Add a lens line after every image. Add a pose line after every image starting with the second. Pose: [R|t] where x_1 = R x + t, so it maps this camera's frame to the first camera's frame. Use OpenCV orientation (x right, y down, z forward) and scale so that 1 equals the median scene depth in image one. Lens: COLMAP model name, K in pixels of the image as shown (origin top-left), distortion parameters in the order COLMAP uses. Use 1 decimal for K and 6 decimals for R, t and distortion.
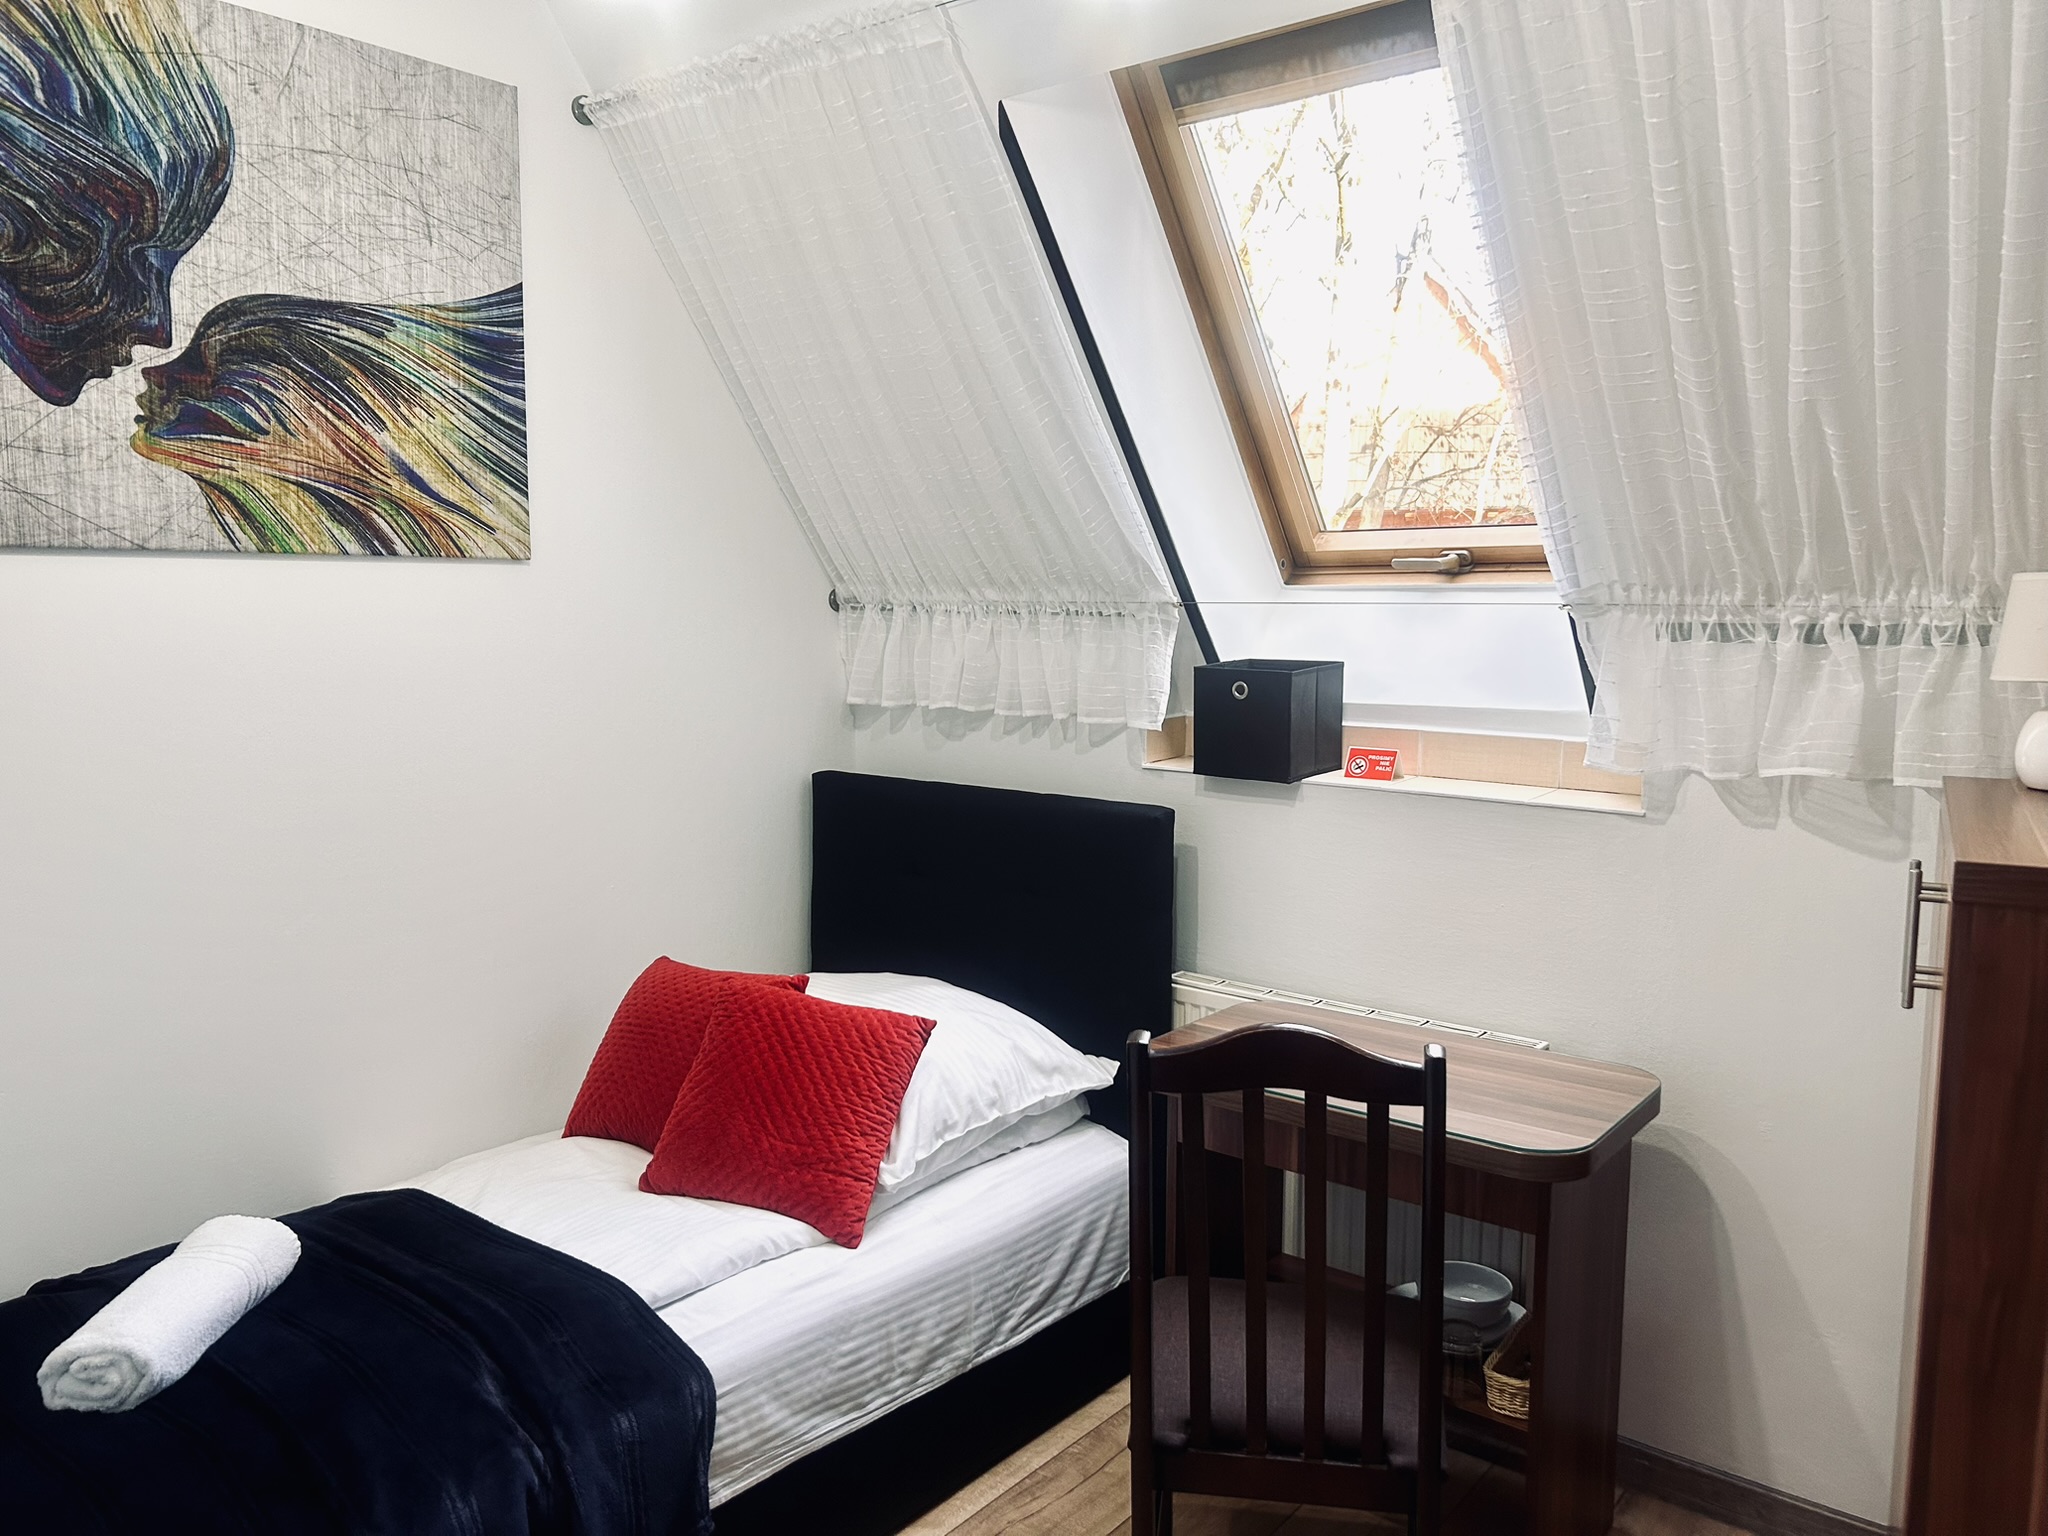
lens RADIAL K [[1539.9, 0, 1023.5], [0, 1539.9, 771.2], [0, 0, 1]] dist [0.053958, -0.048846]
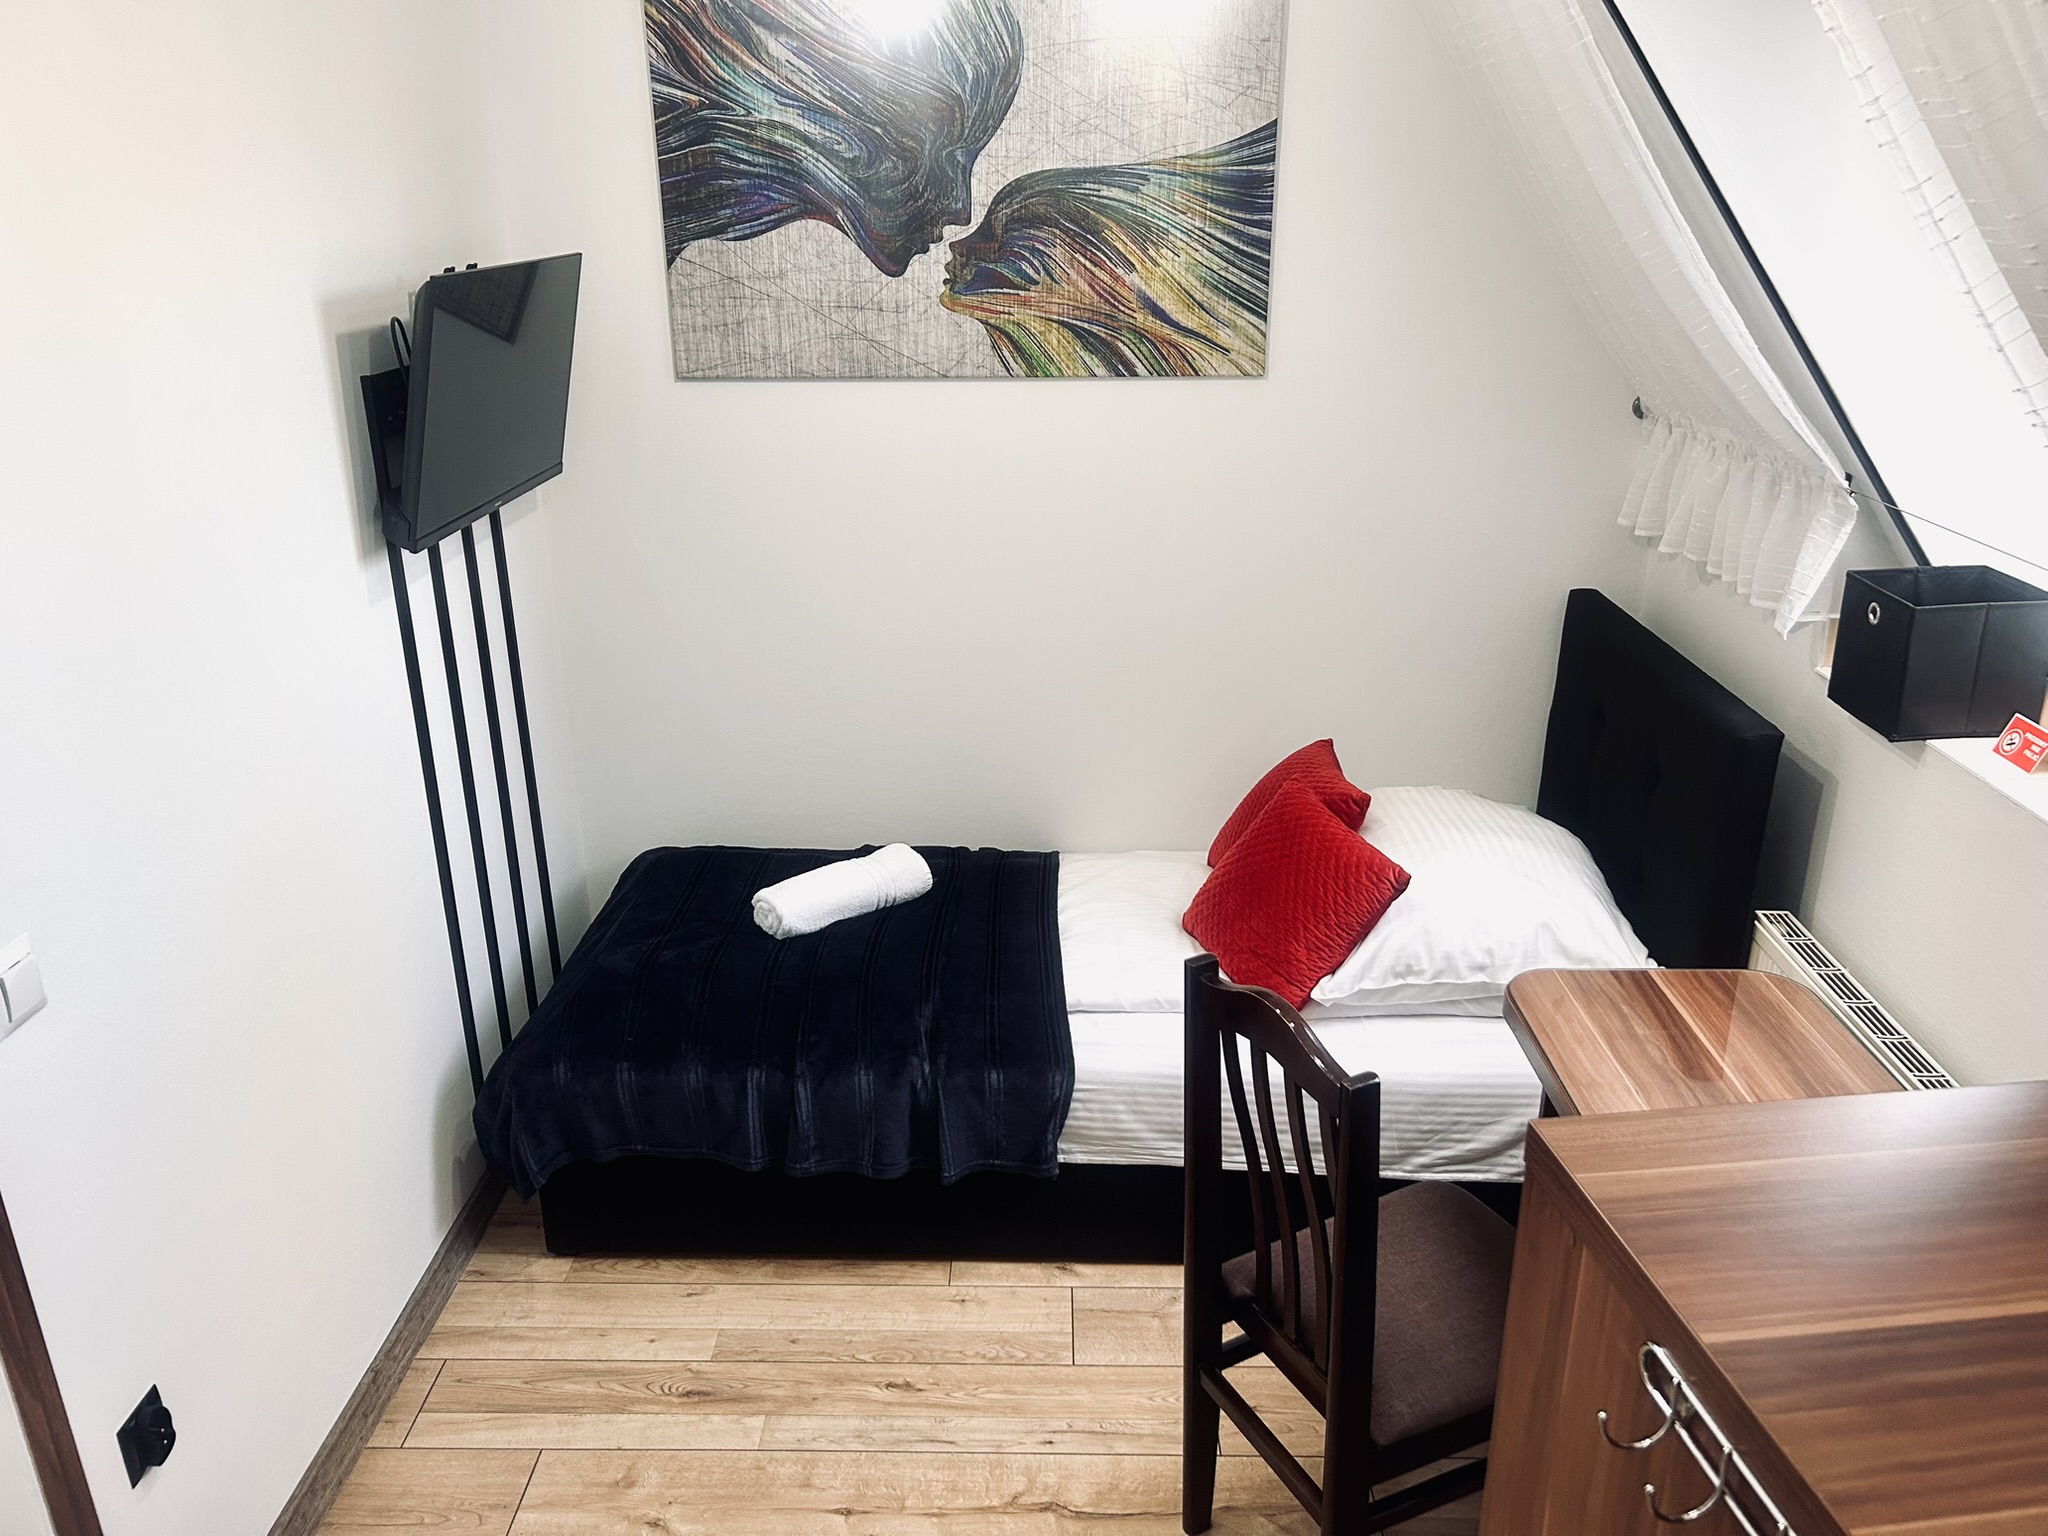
lens RADIAL K [[1539.9, 0, 1016.6], [0, 1539.9, 765.6], [0, 0, 1]] dist [0.053958, -0.048846]
pose [[0.604466, 0.274707, -0.747768, 0.561918], [-0.084828, 0.955522, 0.282458, -0.189597], [0.792102, -0.107304, 0.600883, 0.161457]]
